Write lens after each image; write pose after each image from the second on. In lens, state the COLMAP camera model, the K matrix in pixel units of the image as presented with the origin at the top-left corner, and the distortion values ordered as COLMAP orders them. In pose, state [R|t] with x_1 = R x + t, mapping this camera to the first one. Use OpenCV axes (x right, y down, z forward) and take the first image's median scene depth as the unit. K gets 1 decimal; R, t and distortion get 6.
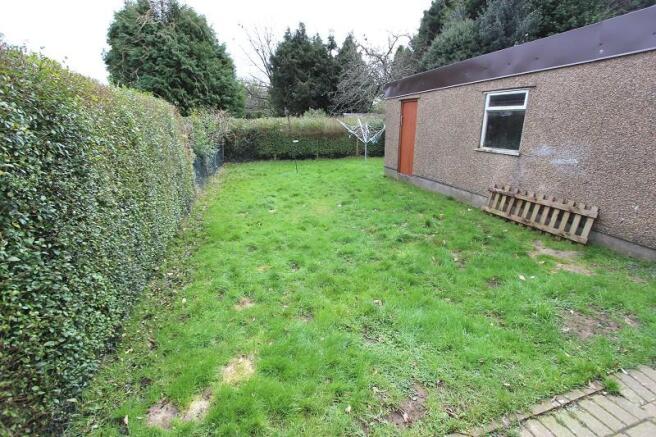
lens RADIAL K [[301.8, 0, 329.5], [0, 301.8, 211.9], [0, 0, 1]] dist [-0.014808, 0.000320]
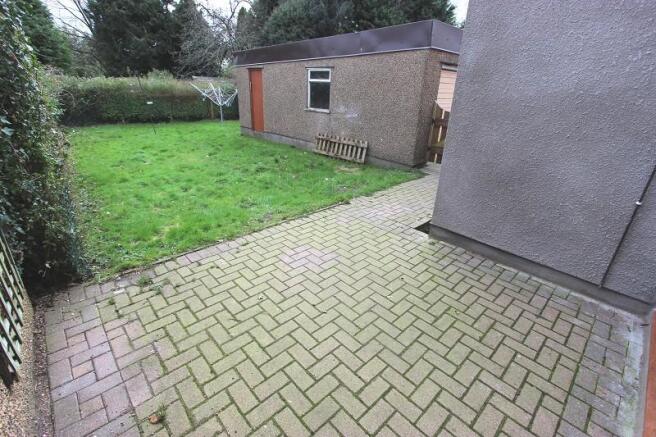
lens RADIAL K [[301.8, 0, 329.5], [0, 301.8, 211.9], [0, 0, 1]] dist [-0.014808, 0.000320]
pose [[0.896096, -0.130864, 0.424130, -0.079349], [0.086821, 0.988769, 0.121648, 0.110580], [-0.435286, -0.072185, 0.897394, -0.371283]]
